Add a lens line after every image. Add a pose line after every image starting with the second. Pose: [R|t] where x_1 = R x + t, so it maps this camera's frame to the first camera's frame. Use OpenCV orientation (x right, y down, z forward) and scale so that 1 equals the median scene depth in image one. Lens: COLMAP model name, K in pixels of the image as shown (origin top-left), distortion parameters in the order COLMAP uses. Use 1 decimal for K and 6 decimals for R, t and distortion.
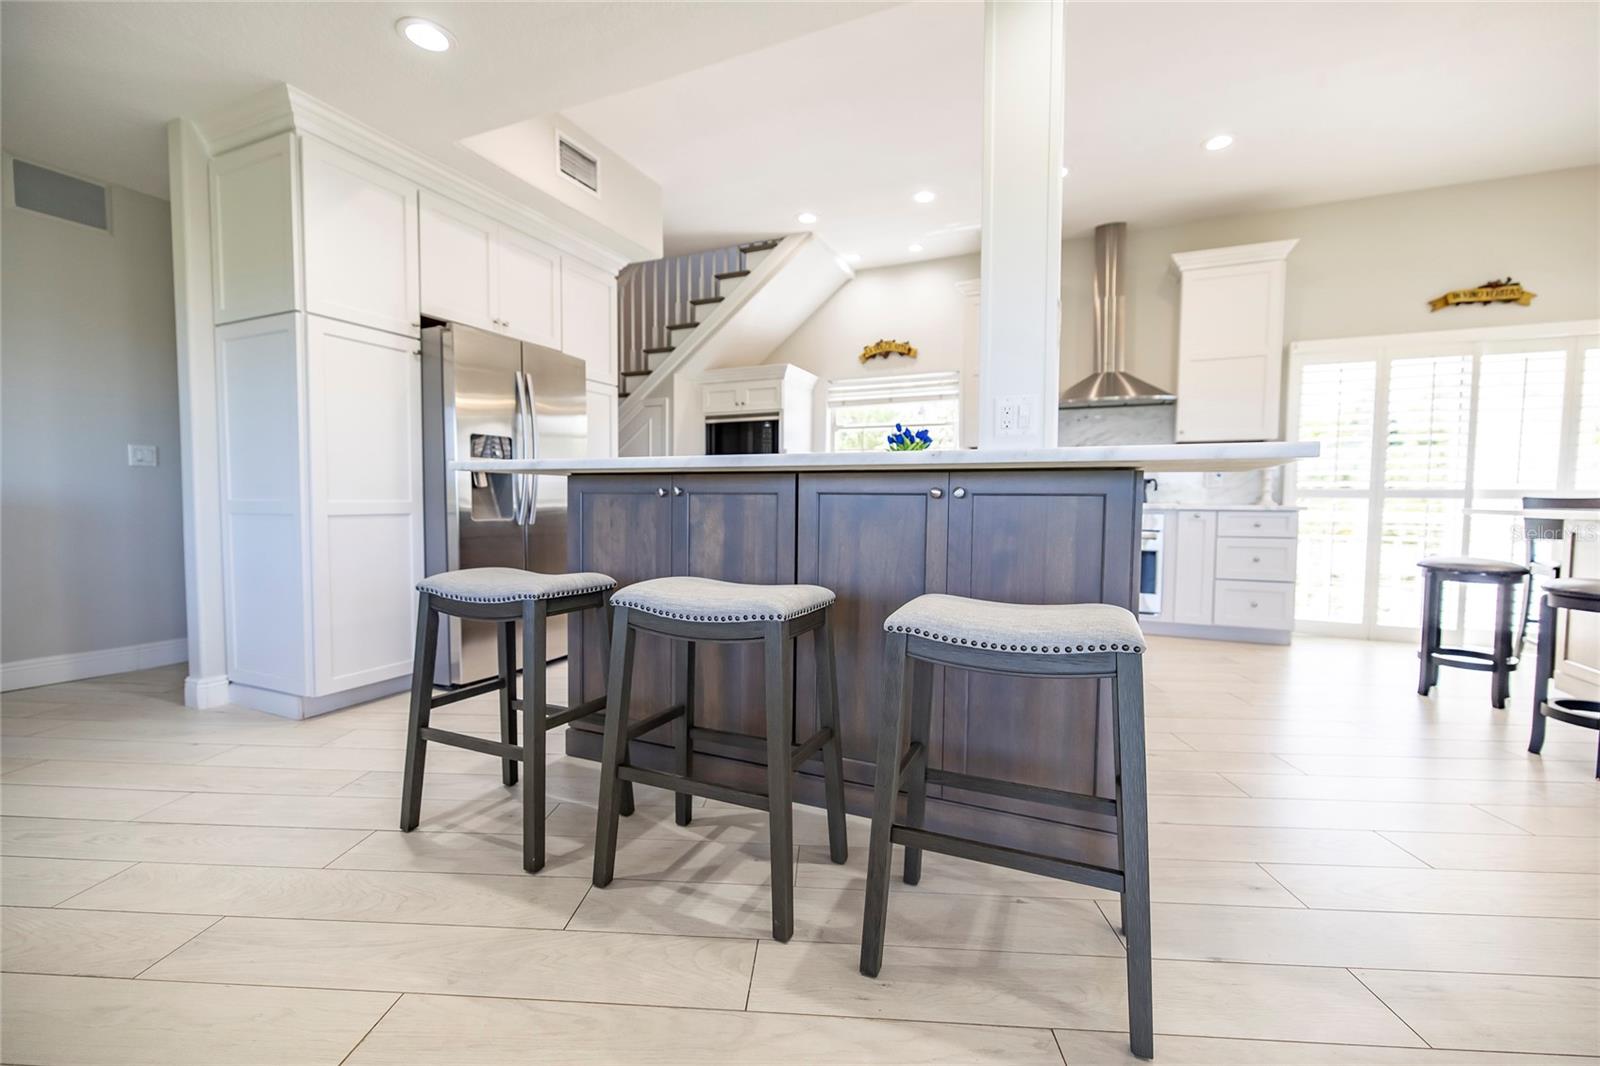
lens RADIAL K [[667.1, 0, 794.4], [0, 667.1, 529.9], [0, 0, 1]] dist [-0.000105, -0.000670]
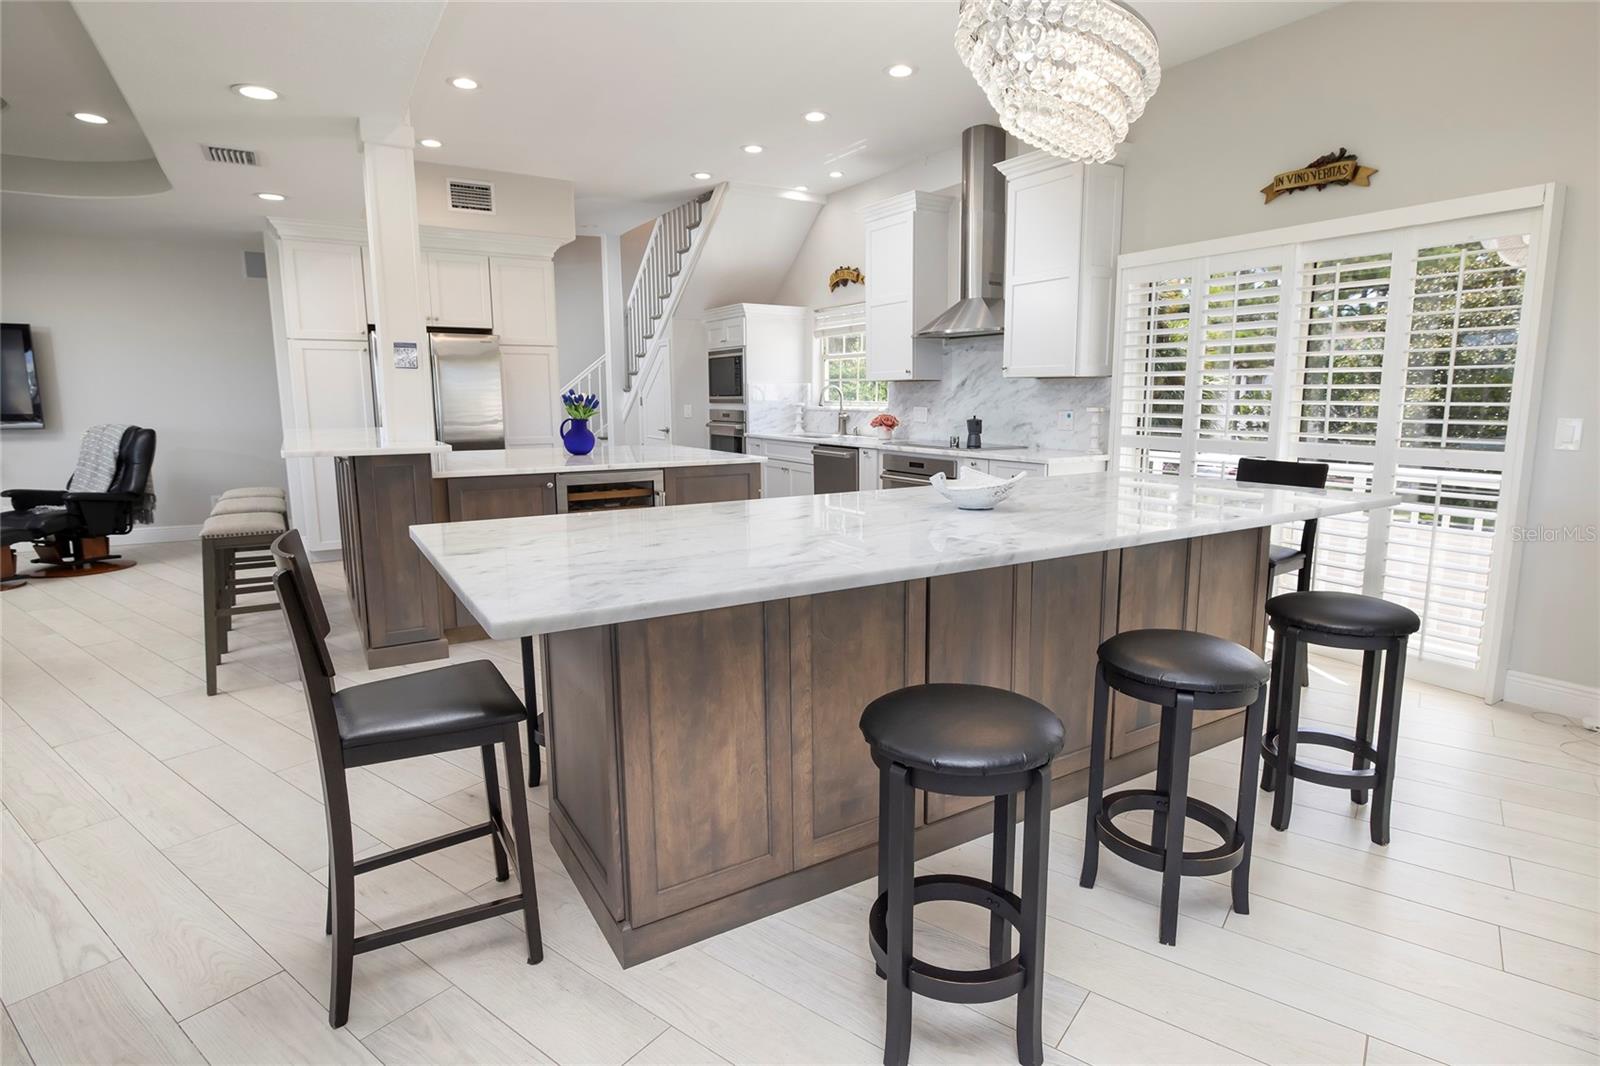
lens RADIAL K [[839.2, 0, 825.2], [0, 839.2, 521.7], [0, 0, 1]] dist [0.000445, 0.000066]
pose [[0.836413, 0.074270, -0.543044, 1.076944], [-0.015792, 0.993631, 0.111572, -0.069050], [0.547872, -0.084745, 0.832259, -0.085950]]
